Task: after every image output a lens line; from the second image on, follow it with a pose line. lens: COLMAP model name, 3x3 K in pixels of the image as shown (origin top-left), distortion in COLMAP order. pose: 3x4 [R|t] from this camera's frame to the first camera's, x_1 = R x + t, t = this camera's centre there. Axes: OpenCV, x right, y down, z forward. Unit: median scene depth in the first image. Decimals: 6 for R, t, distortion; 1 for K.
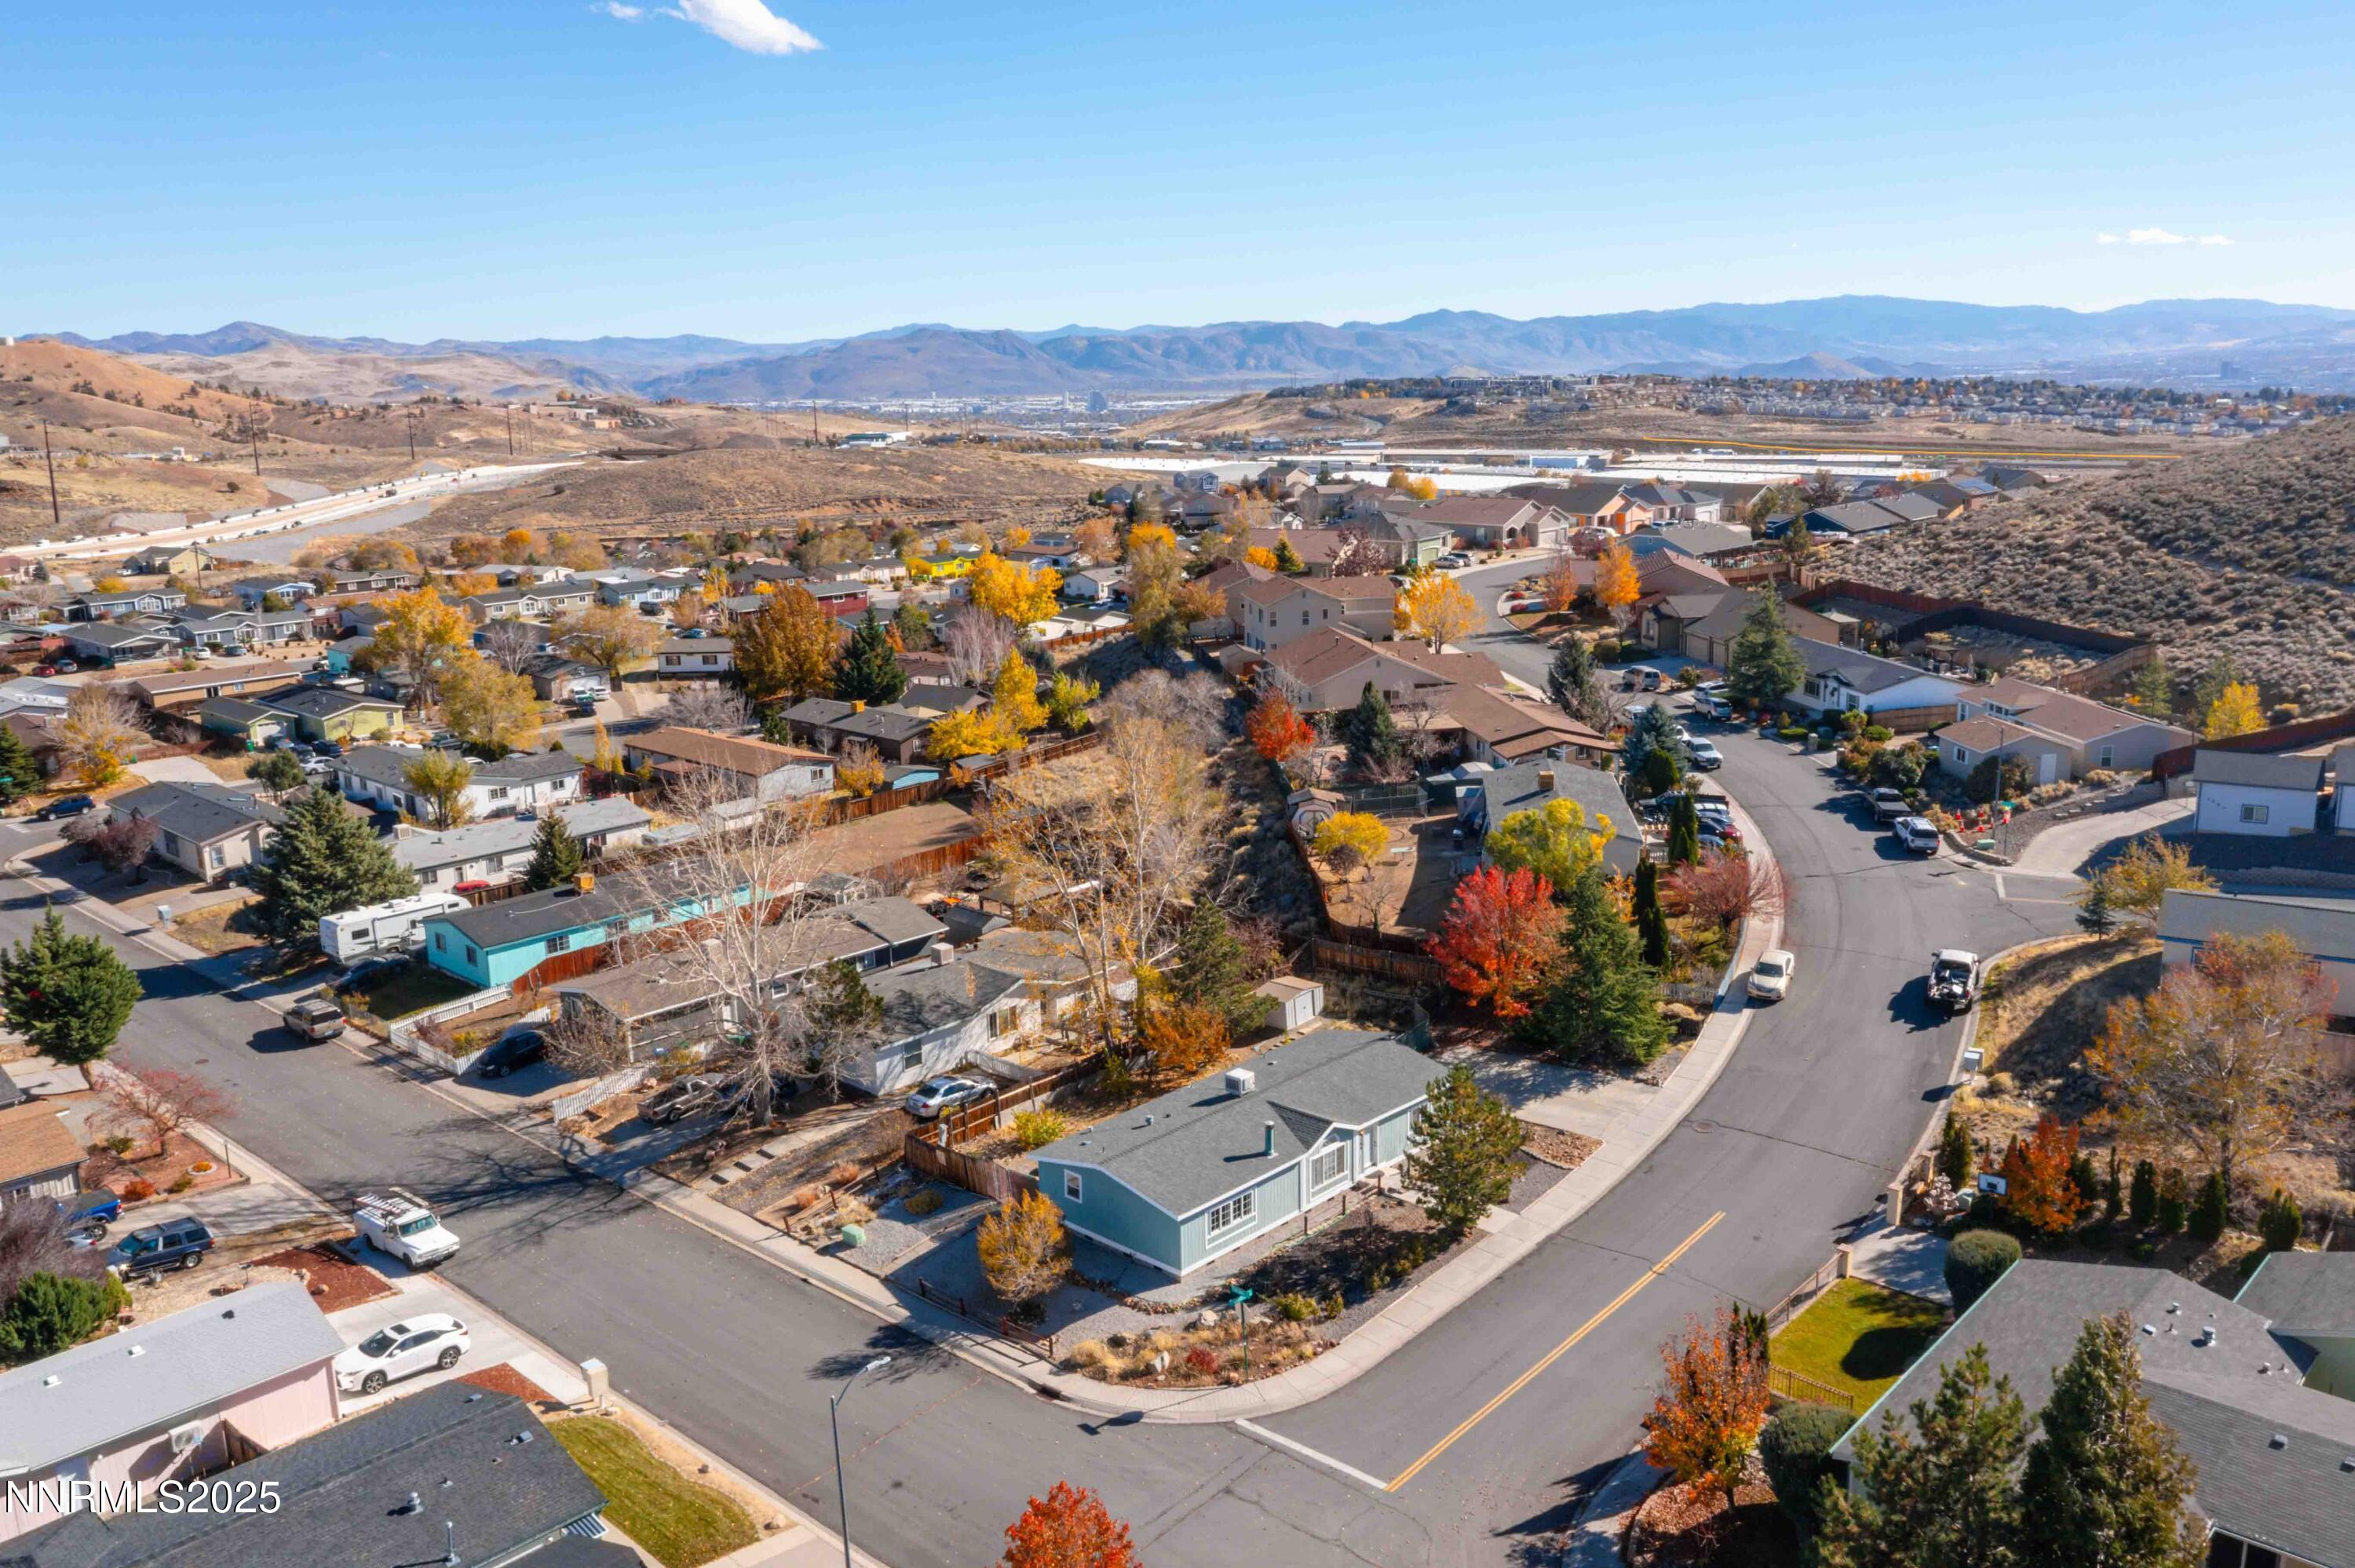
lens RADIAL K [[1875.7, 0, 1186.5], [0, 1875.7, 777.9], [0, 0, 1]] dist [-0.008202, 0.010211]
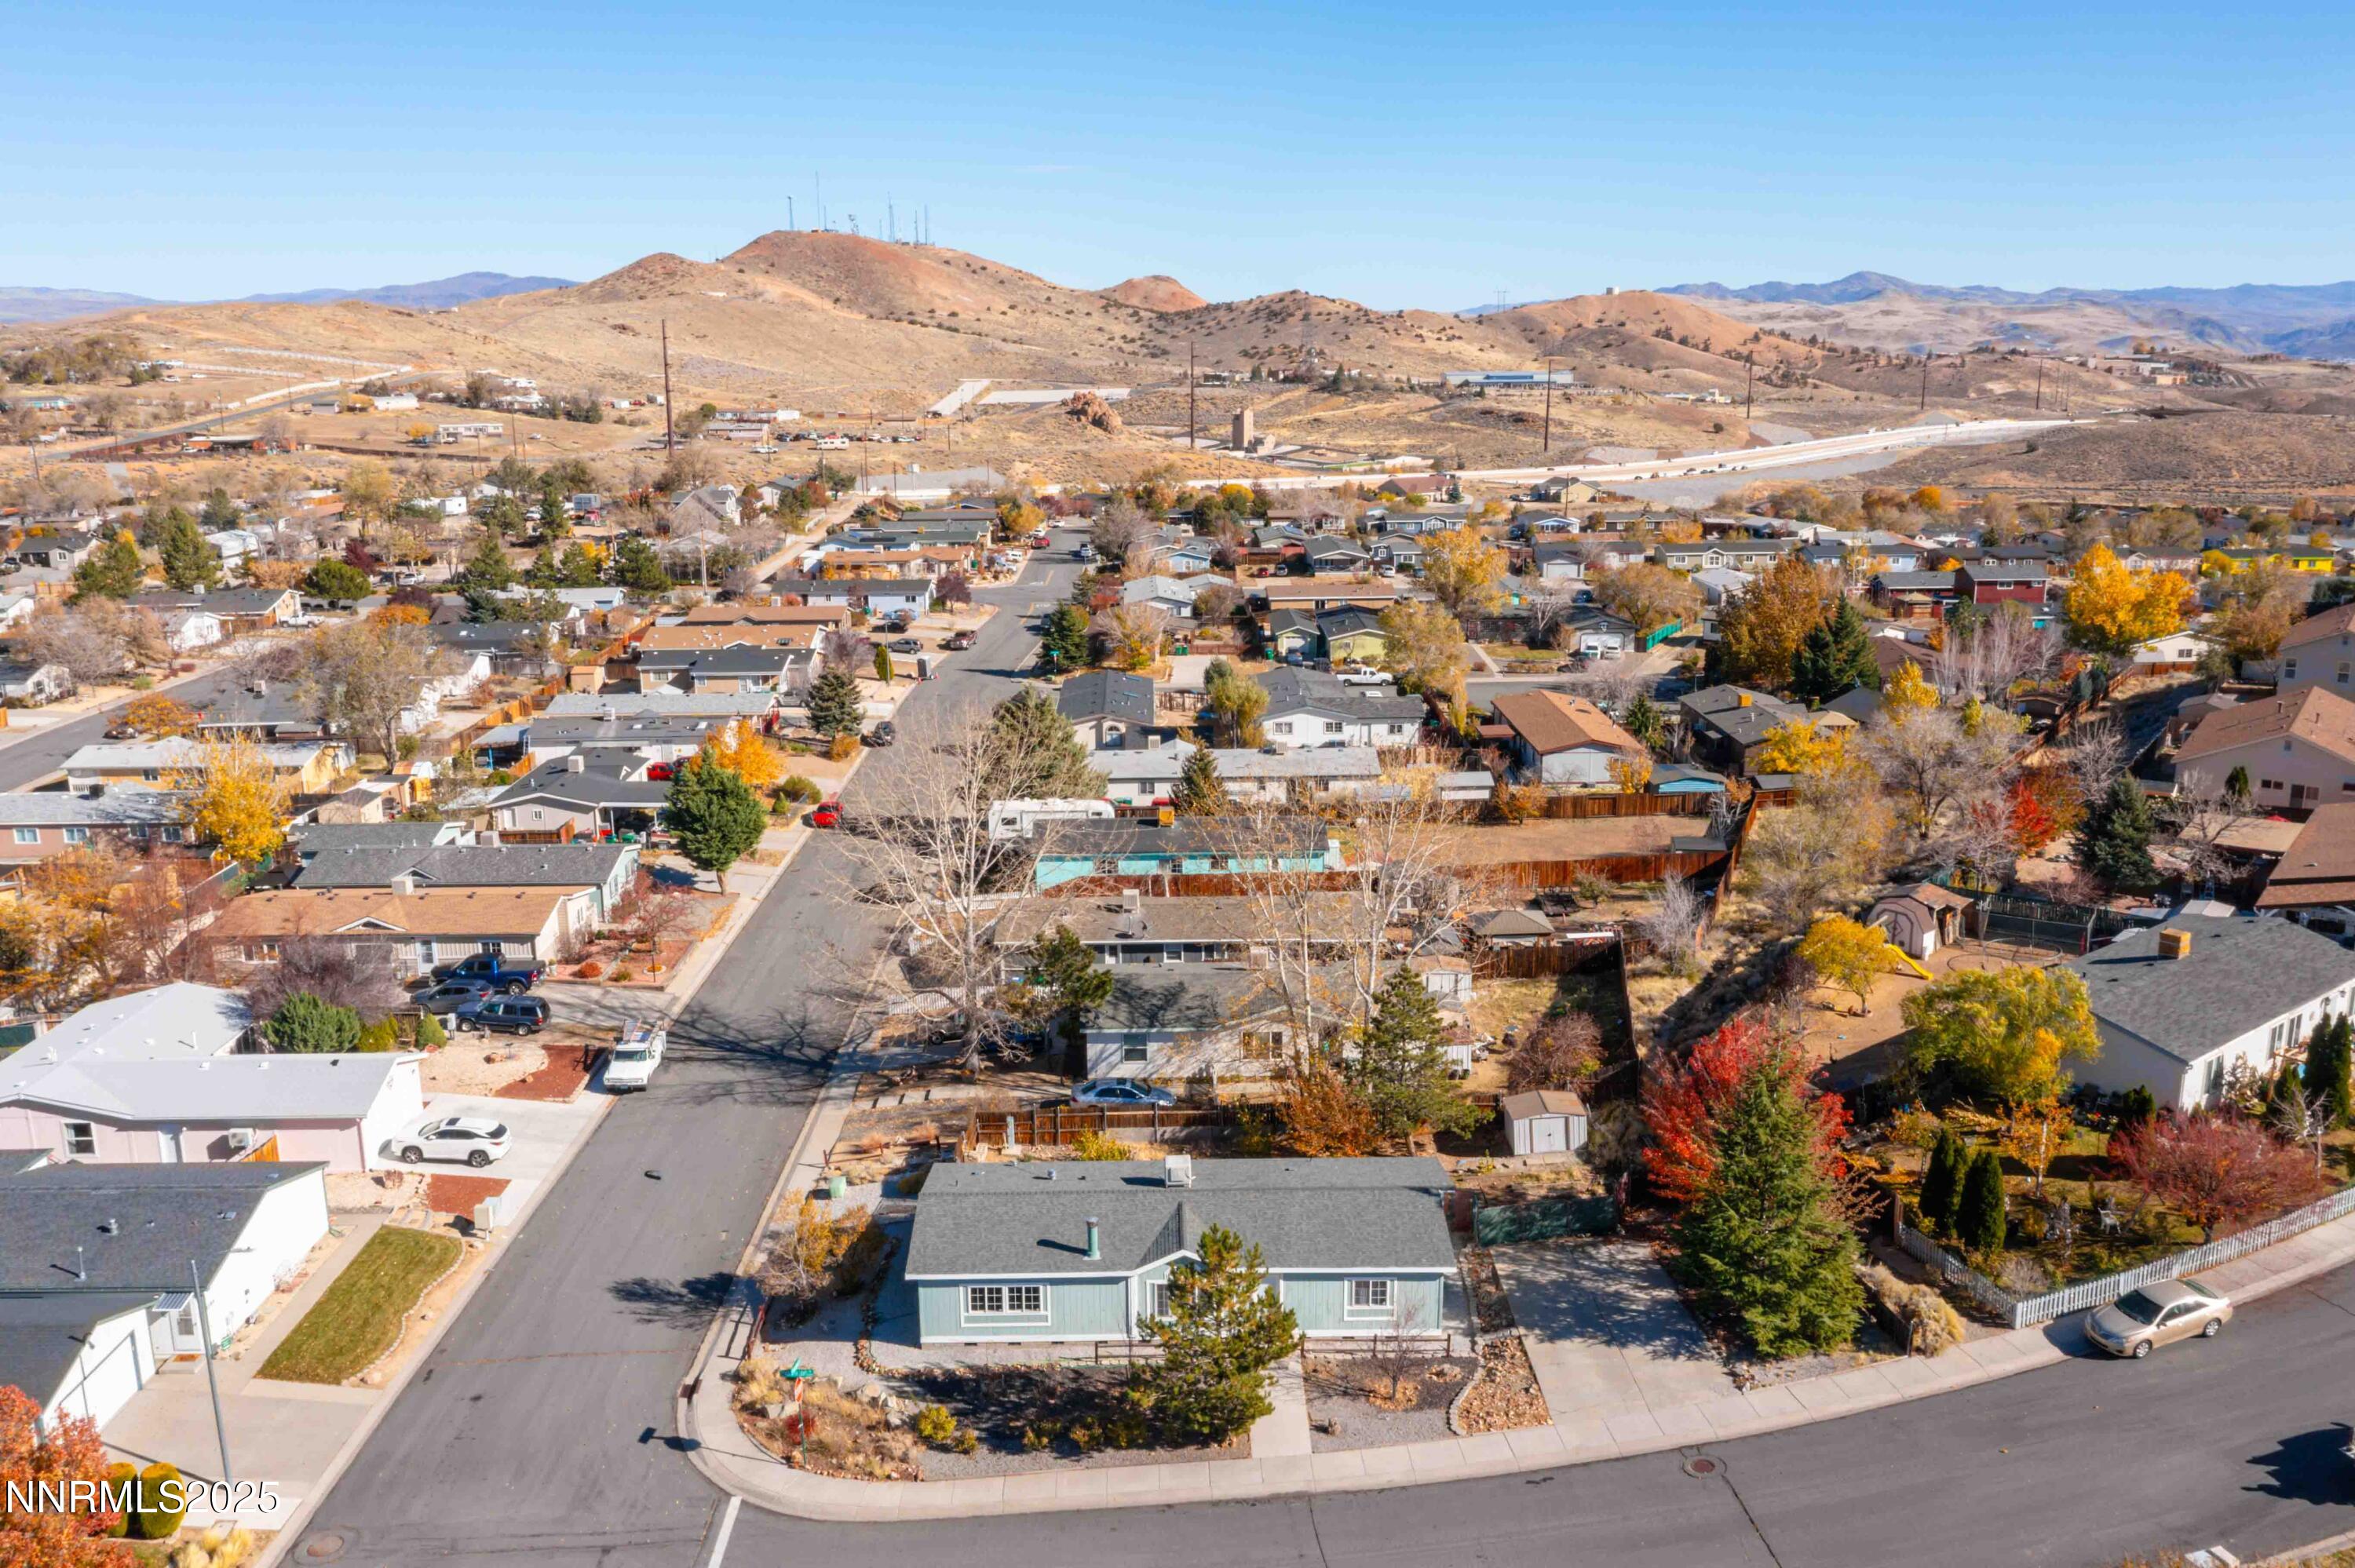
lens RADIAL K [[1875.7, 0, 1186.5], [0, 1875.7, 777.9], [0, 0, 1]] dist [-0.008202, 0.010211]
pose [[0.688881, 0.178205, -0.702628, 0.203275], [-0.160026, 0.982782, 0.092365, -0.030740], [0.706990, 0.048810, 0.705537, 0.137696]]
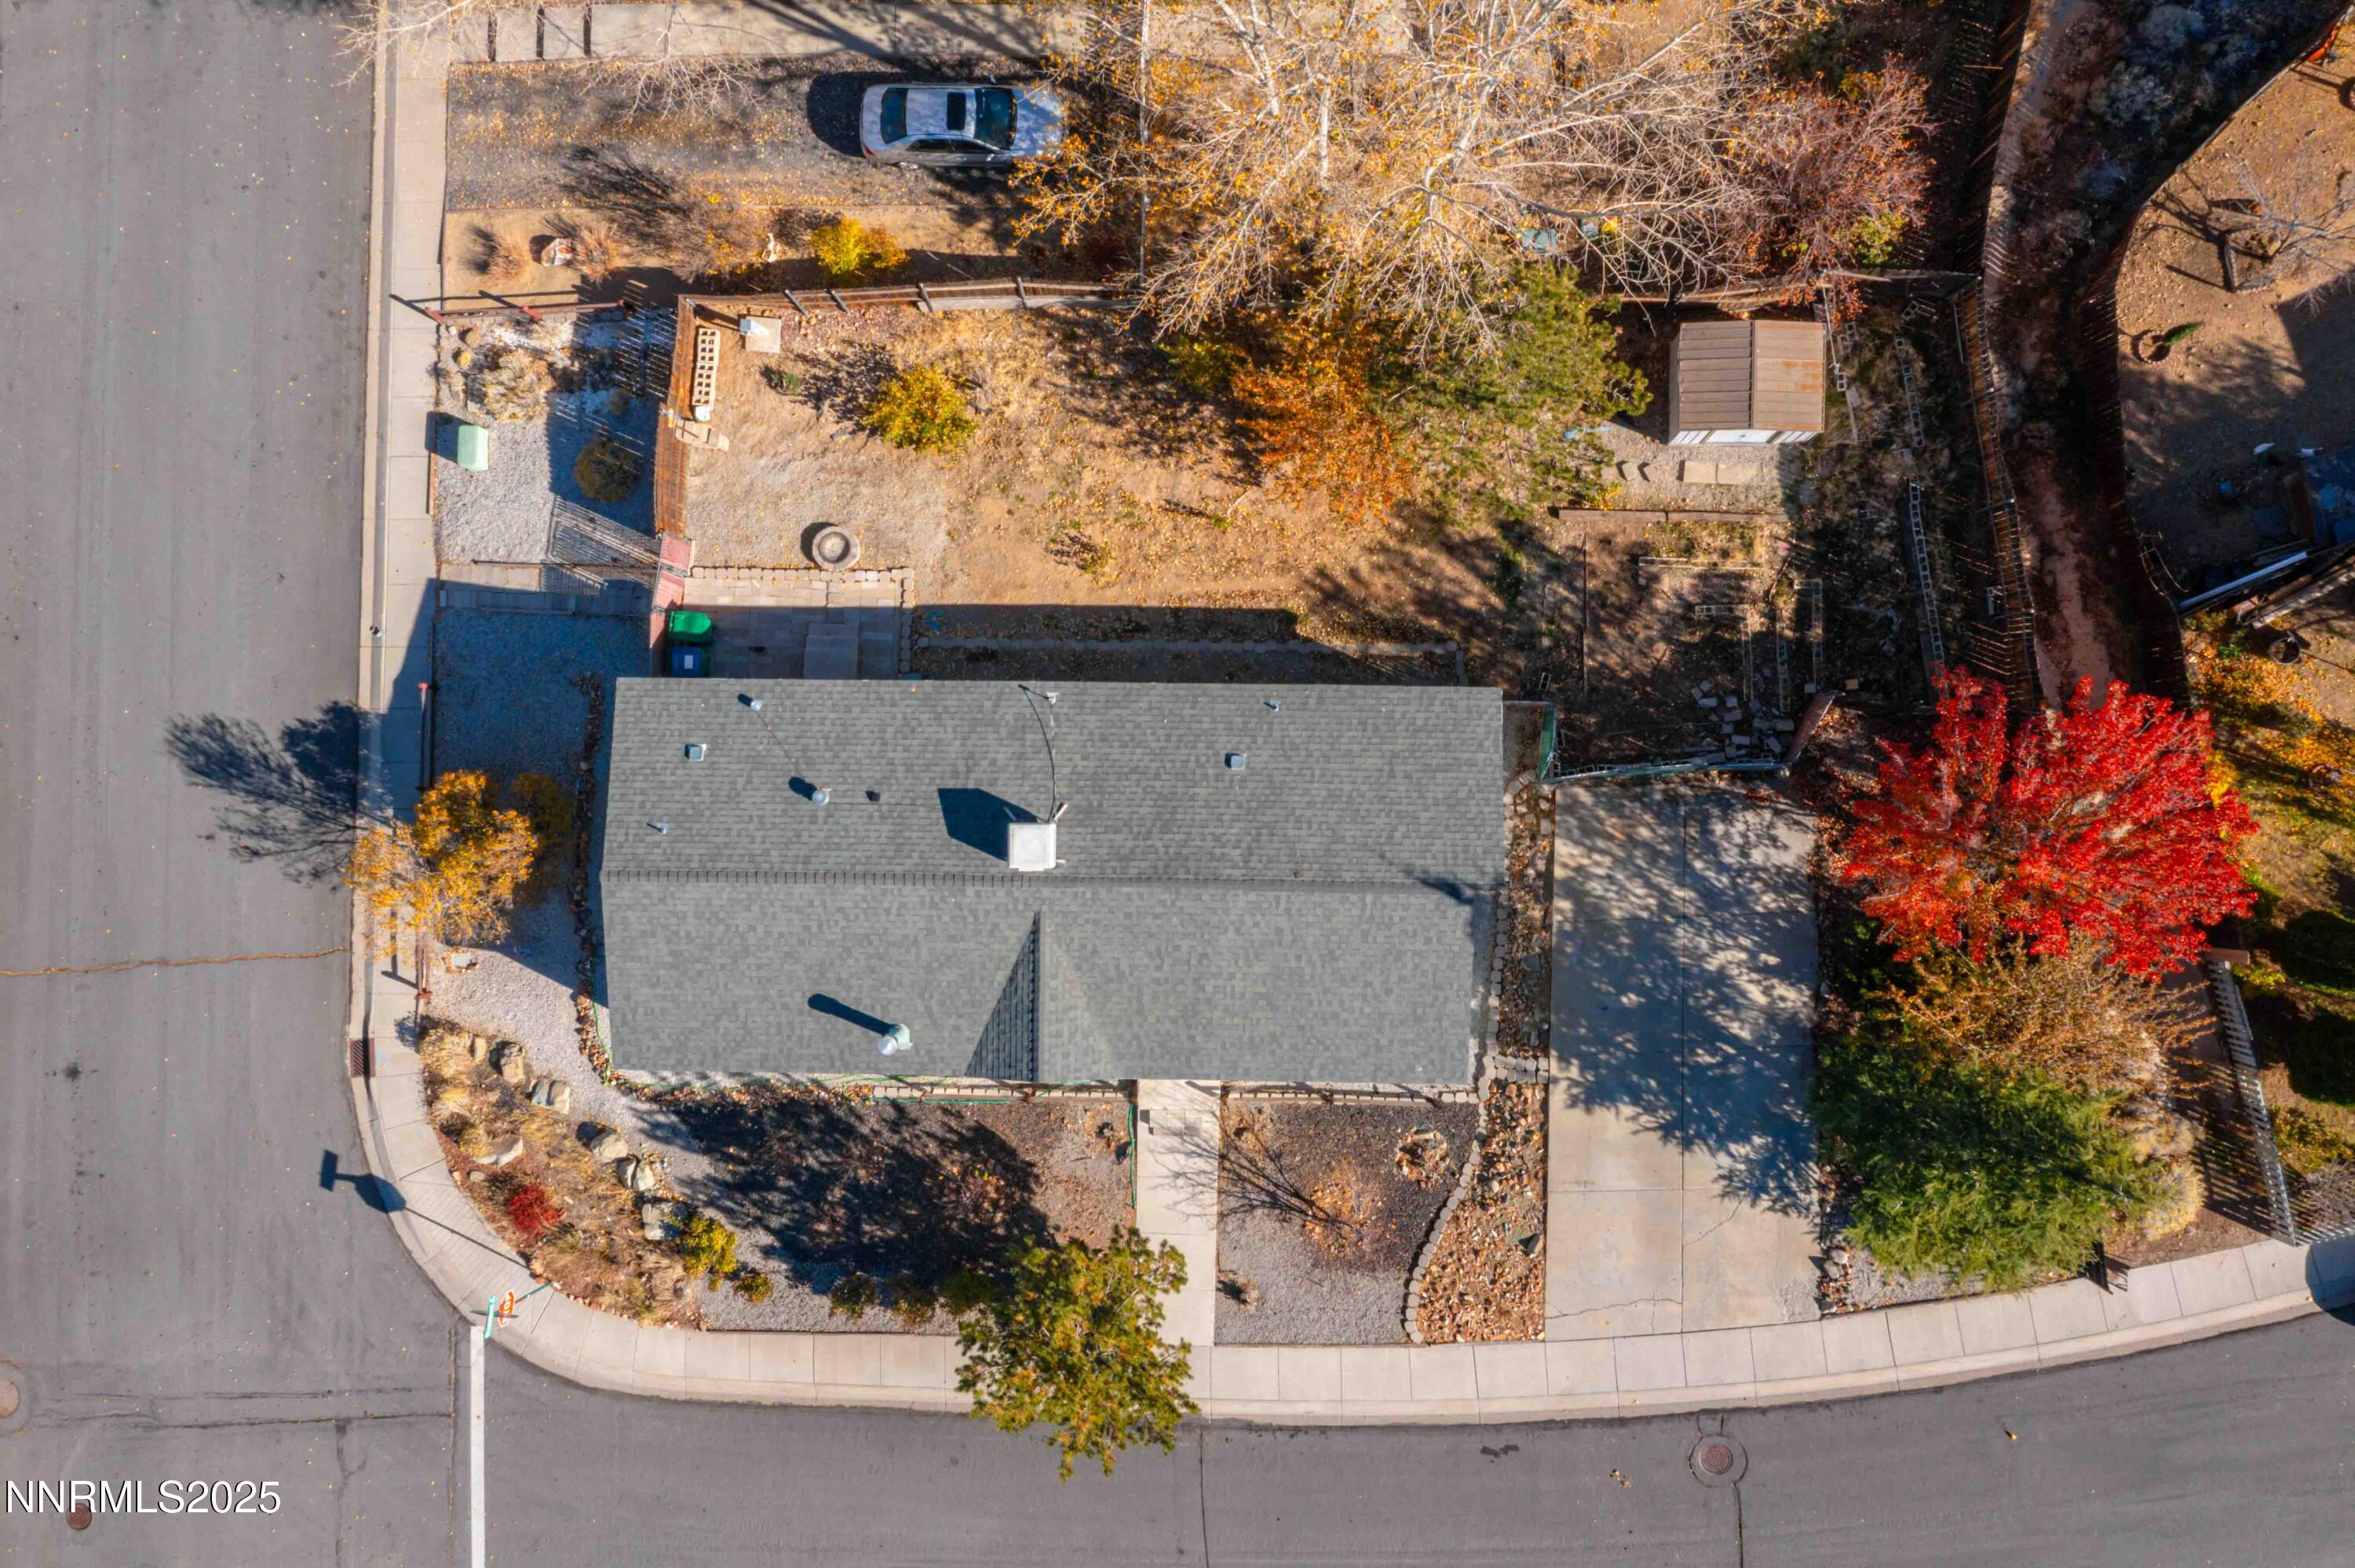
lens RADIAL K [[1875.7, 0, 1186.5], [0, 1875.7, 777.9], [0, 0, 1]] dist [-0.008202, 0.010211]
pose [[0.668909, 0.743335, -0.003863, 0.015398], [-0.148124, 0.138382, 0.979239, -0.112220], [0.728437, -0.654449, 0.202671, 0.323773]]
